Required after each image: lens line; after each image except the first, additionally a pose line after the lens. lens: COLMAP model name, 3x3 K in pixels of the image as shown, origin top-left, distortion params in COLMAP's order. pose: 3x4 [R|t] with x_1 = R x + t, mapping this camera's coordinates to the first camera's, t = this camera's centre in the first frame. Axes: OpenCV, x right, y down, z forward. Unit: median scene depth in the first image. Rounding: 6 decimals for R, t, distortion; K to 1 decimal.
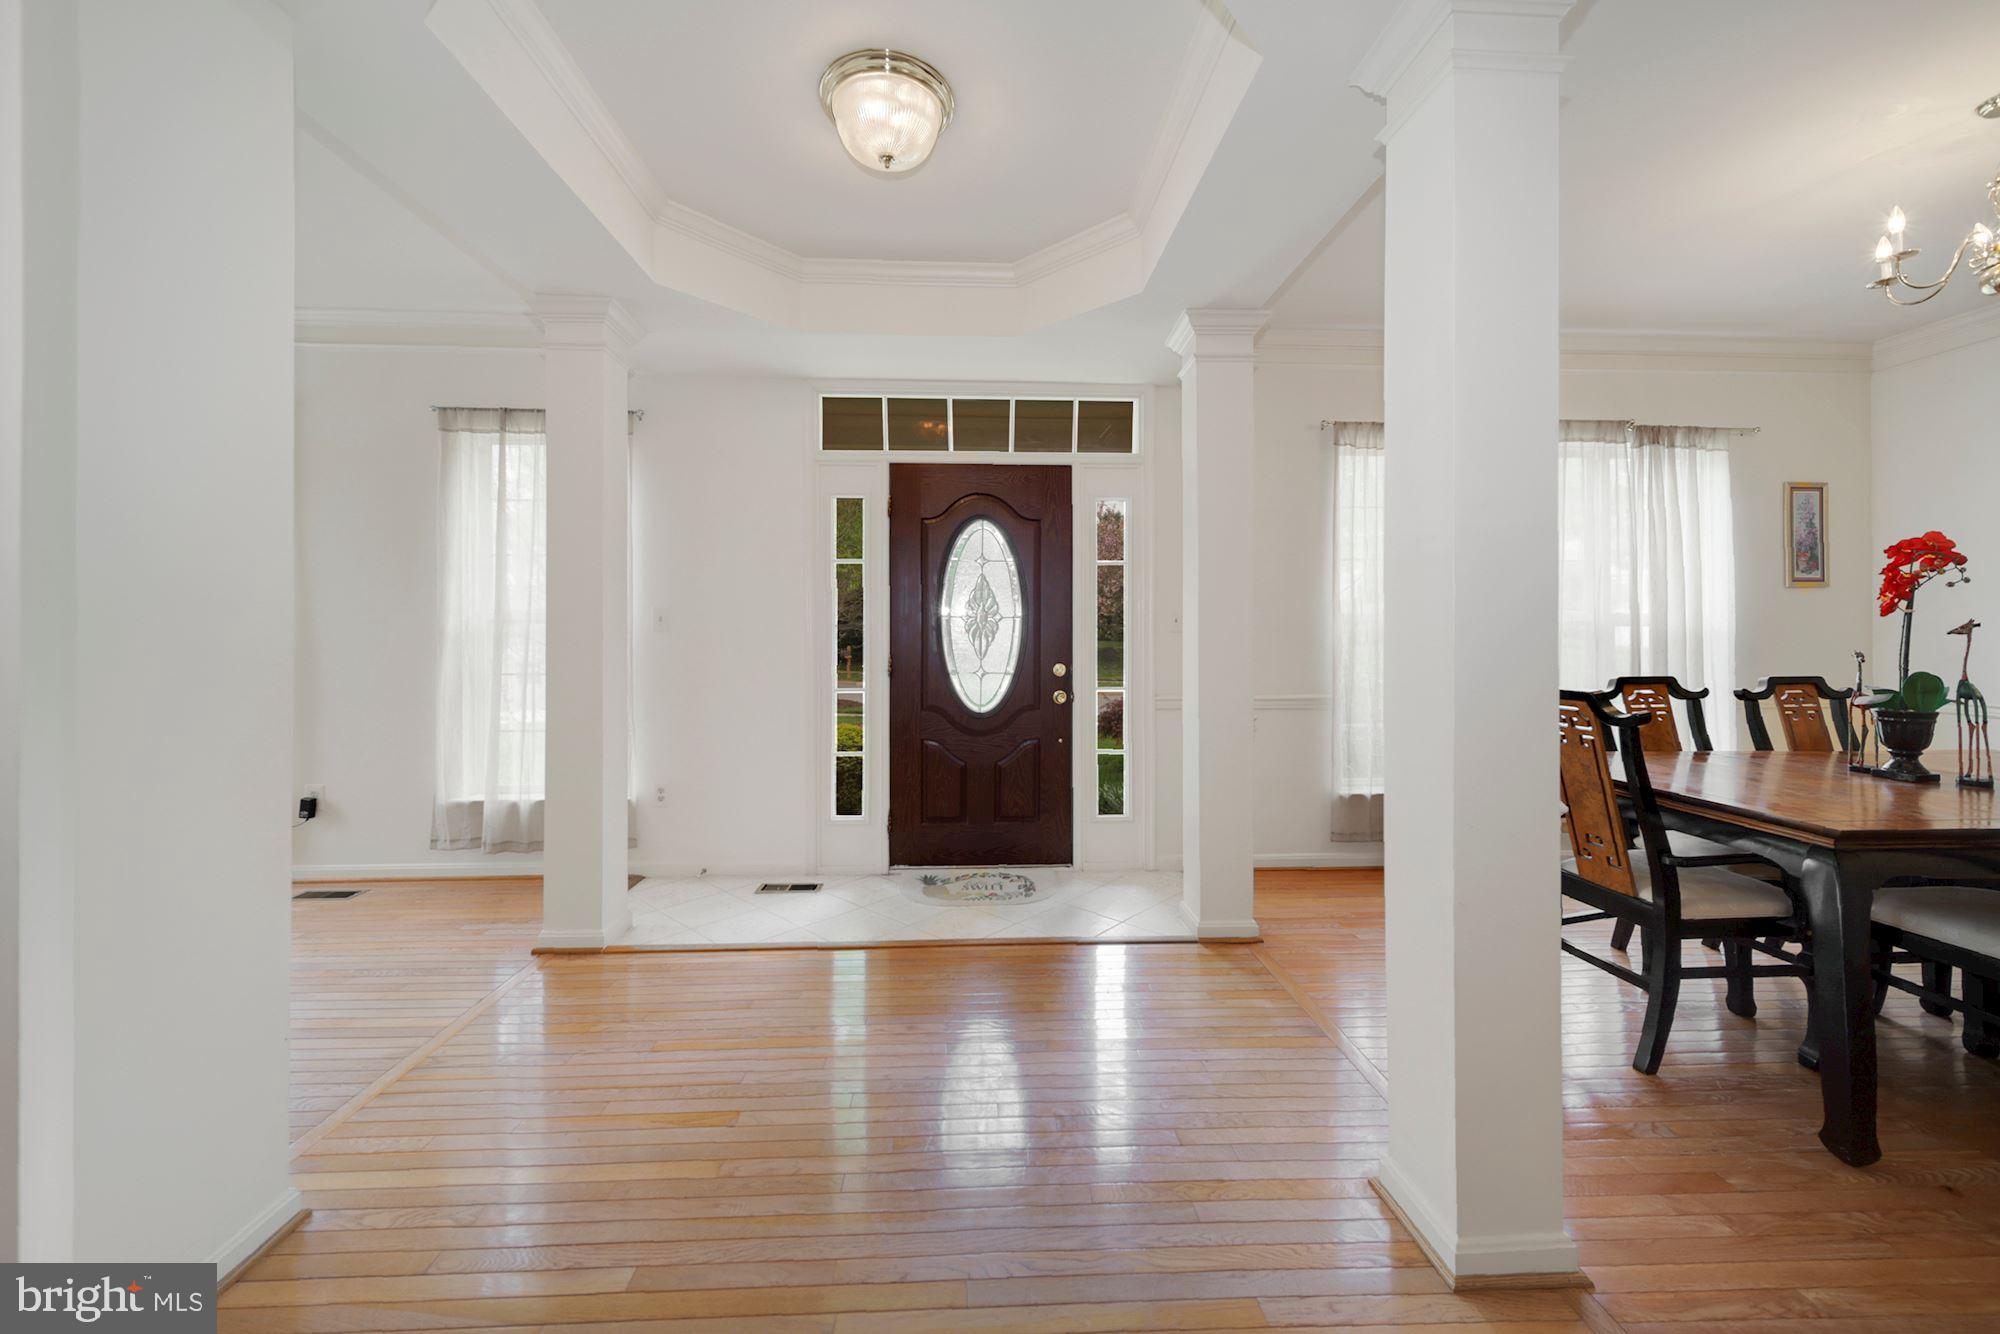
lens RADIAL K [[735.8, 0, 996.8], [0, 735.8, 639.4], [0, 0, 1]] dist [-0.001202, -0.000019]
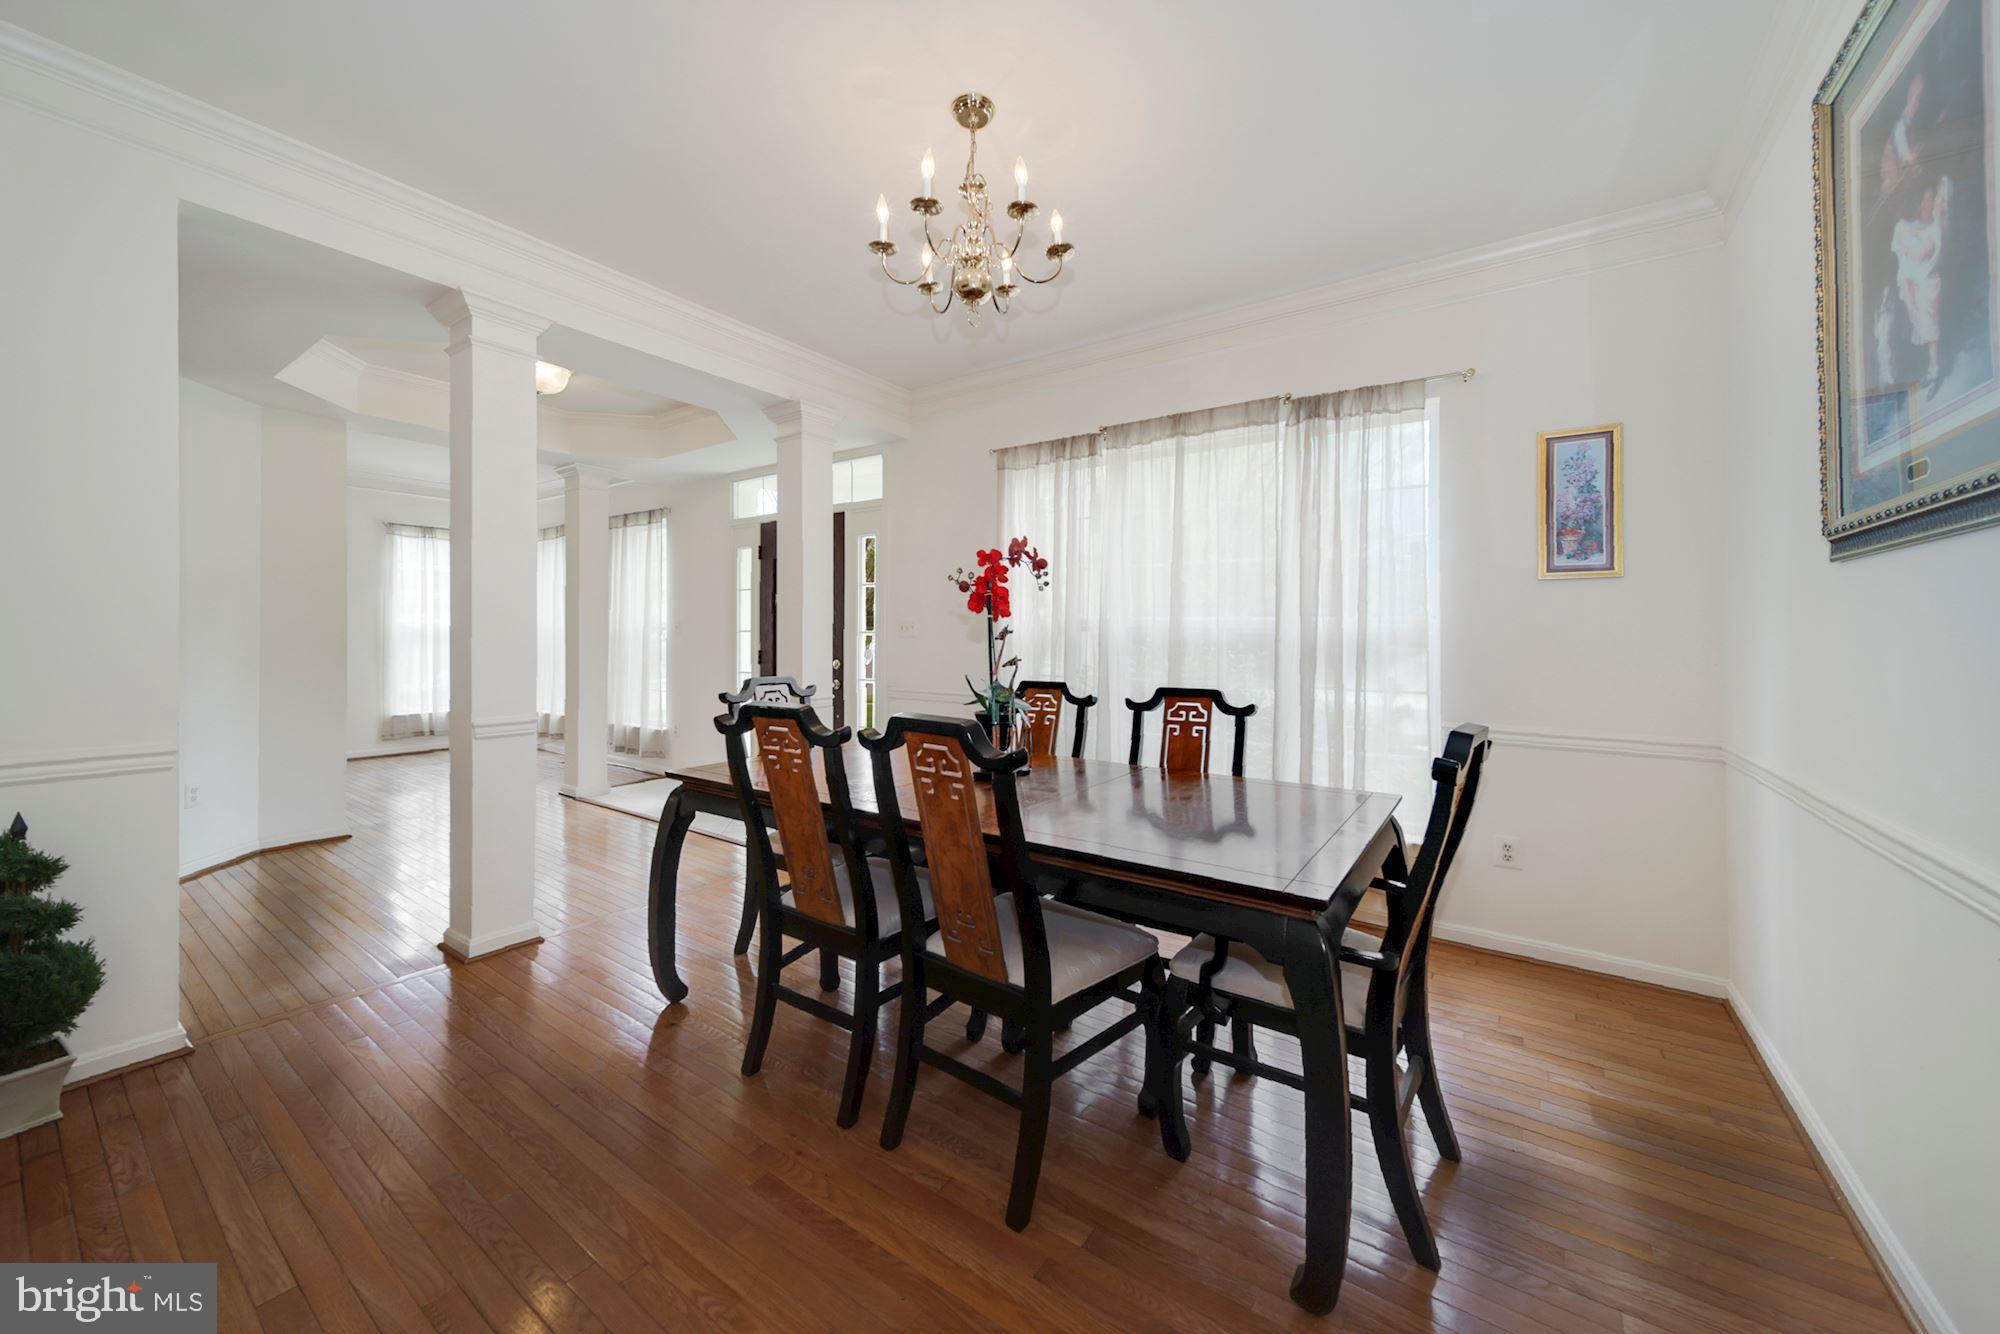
lens RADIAL K [[735.8, 0, 996.8], [0, 735.8, 639.4], [0, 0, 1]] dist [-0.001202, -0.000019]
pose [[0.786156, 0.008496, -0.617969, 1.132635], [-0.016840, 0.999829, -0.007677, 0.001294], [0.617798, 0.016442, 0.786165, 0.114071]]
